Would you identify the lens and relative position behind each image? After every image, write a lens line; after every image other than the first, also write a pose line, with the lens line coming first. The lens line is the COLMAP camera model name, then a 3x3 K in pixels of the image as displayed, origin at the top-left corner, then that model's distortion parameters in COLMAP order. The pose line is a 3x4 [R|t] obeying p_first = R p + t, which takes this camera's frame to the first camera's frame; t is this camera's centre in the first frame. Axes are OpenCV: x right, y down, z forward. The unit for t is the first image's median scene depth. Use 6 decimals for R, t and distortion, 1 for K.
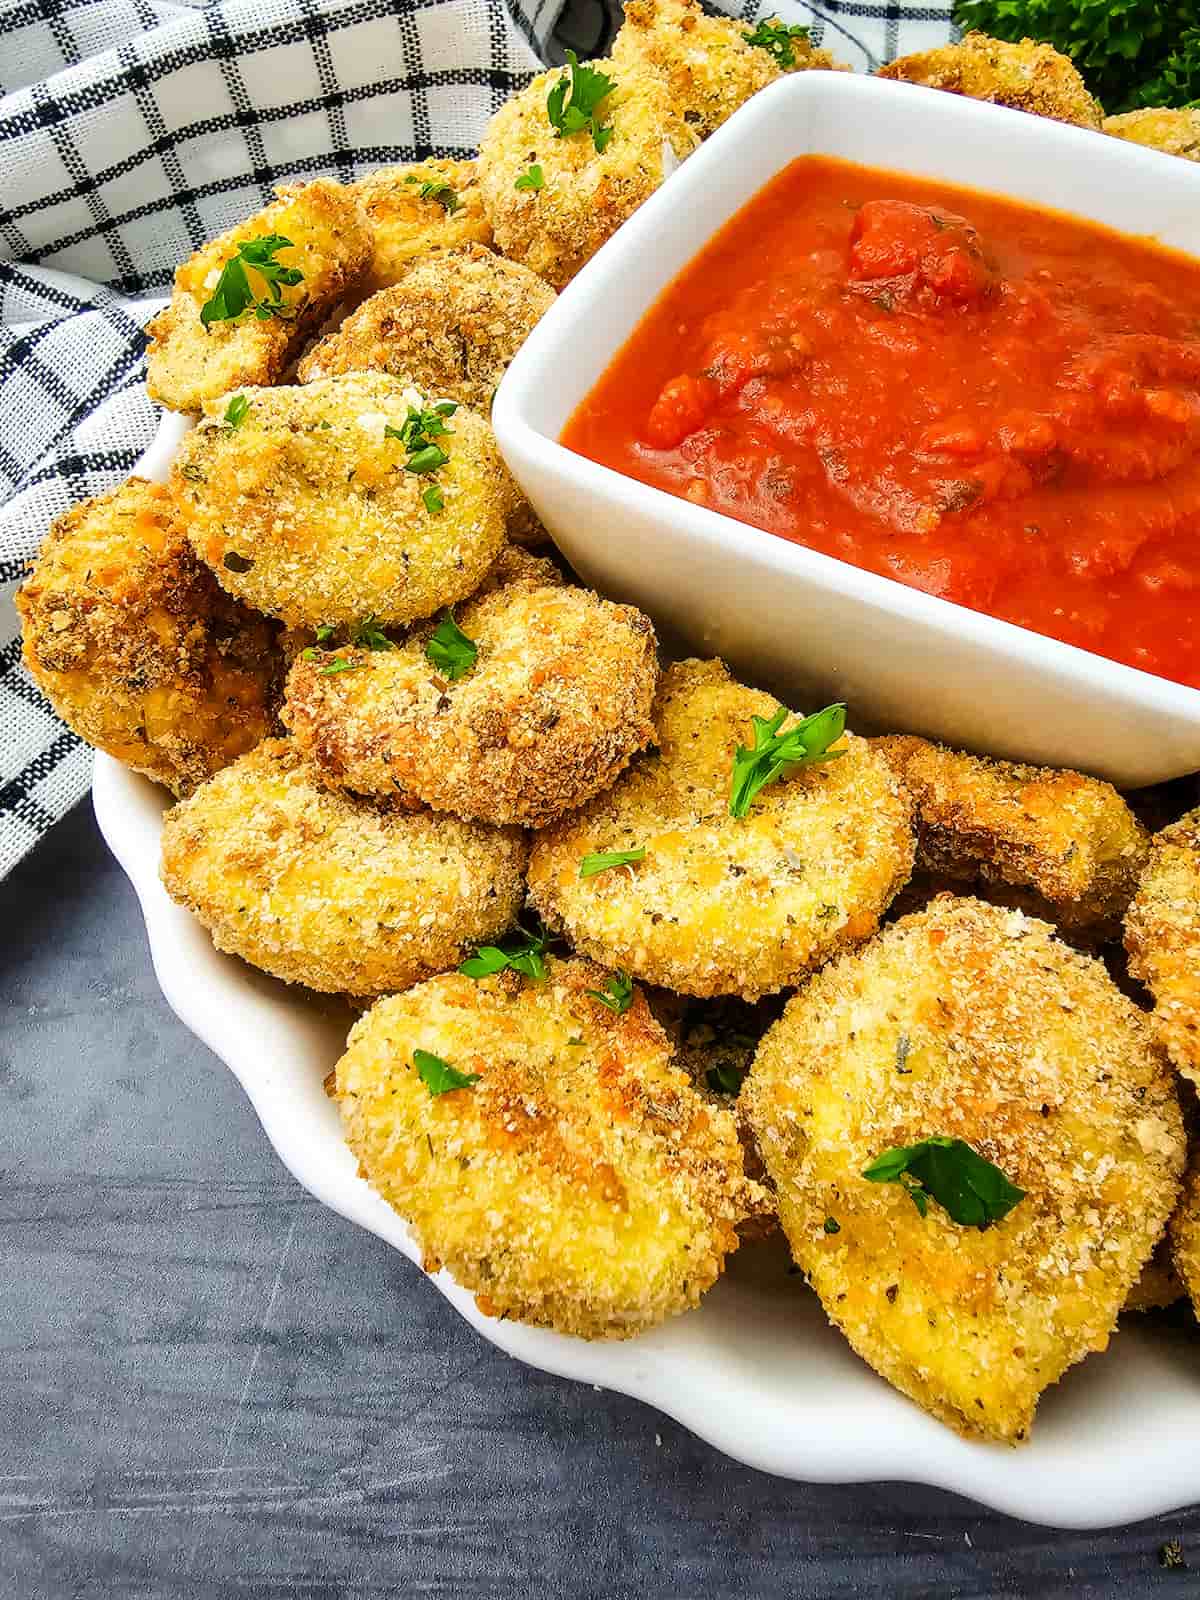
lens RADIAL K [[1091.6, 0, 560.6], [0, 1091.6, 722.1], [0, 0, 1]] dist [0.003749, -0.006794]
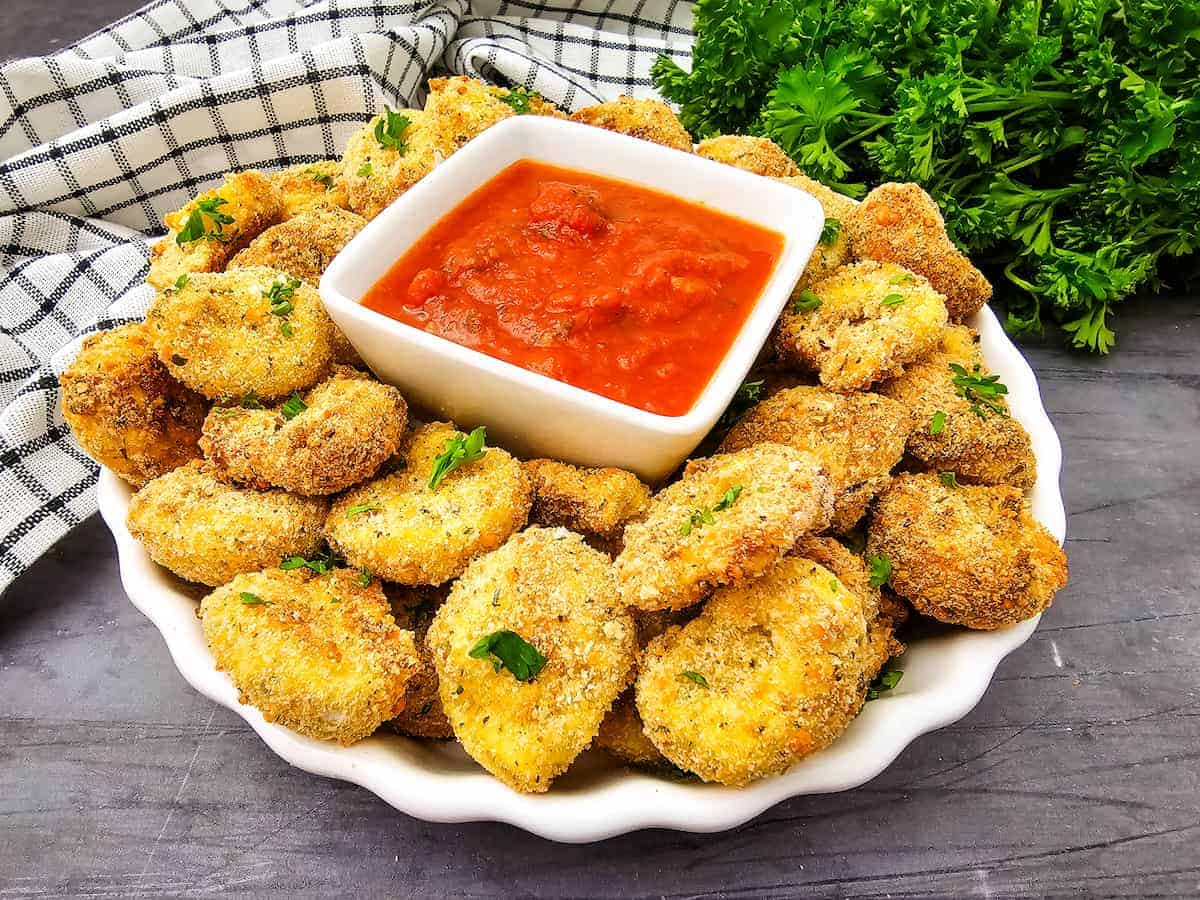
lens RADIAL K [[895.4, 0, 559.8], [0, 895.4, 499.9], [0, 0, 1]] dist [-0.004840, 0.005371]
pose [[0.999990, 0.004266, 0.001077, 0.359044], [-0.004100, 0.992247, -0.124210, 0.280587], [-0.001599, 0.124205, 0.992255, -0.500084]]
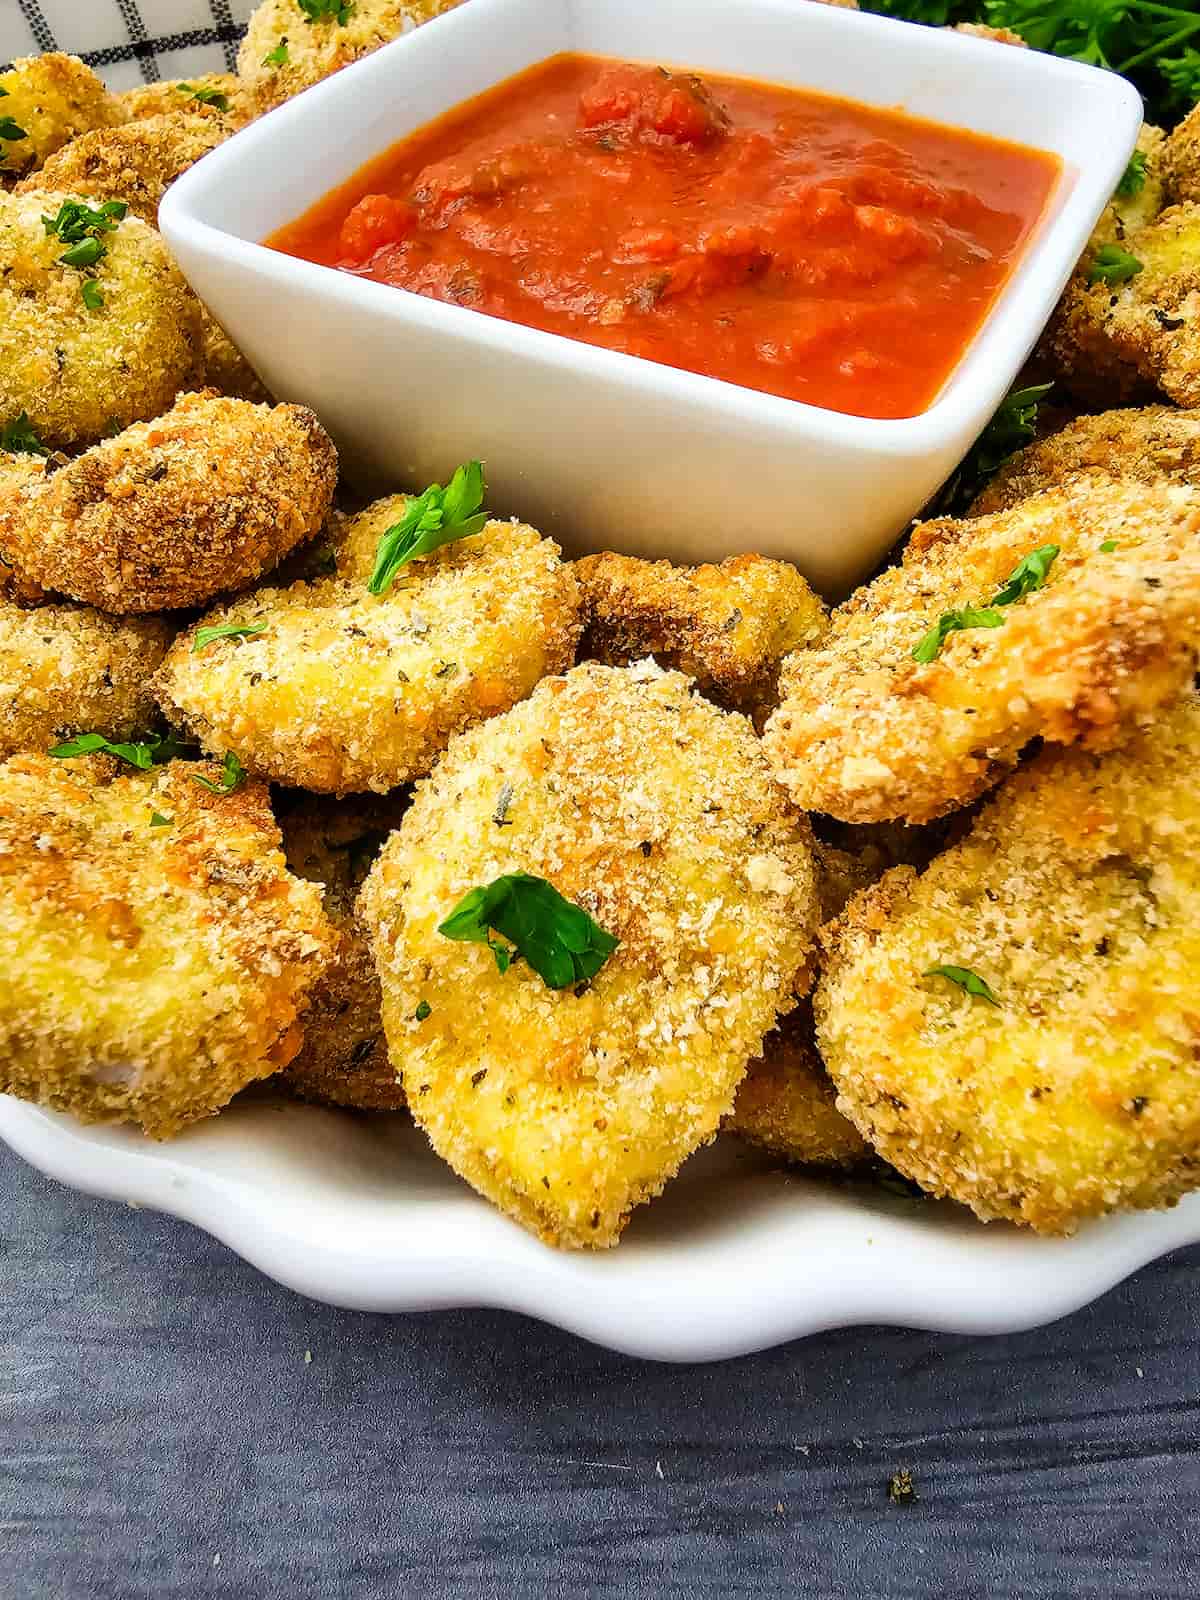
lens RADIAL K [[1085.2, 0, 630.2], [0, 1085.2, 792.8], [0, 0, 1]] dist [0.000785, -0.002031]
pose [[0.999982, 0.001896, 0.005669, 0.347686], [-0.001229, 0.993309, -0.115476, 0.335029], [-0.005850, 0.115467, 0.993294, 0.118387]]
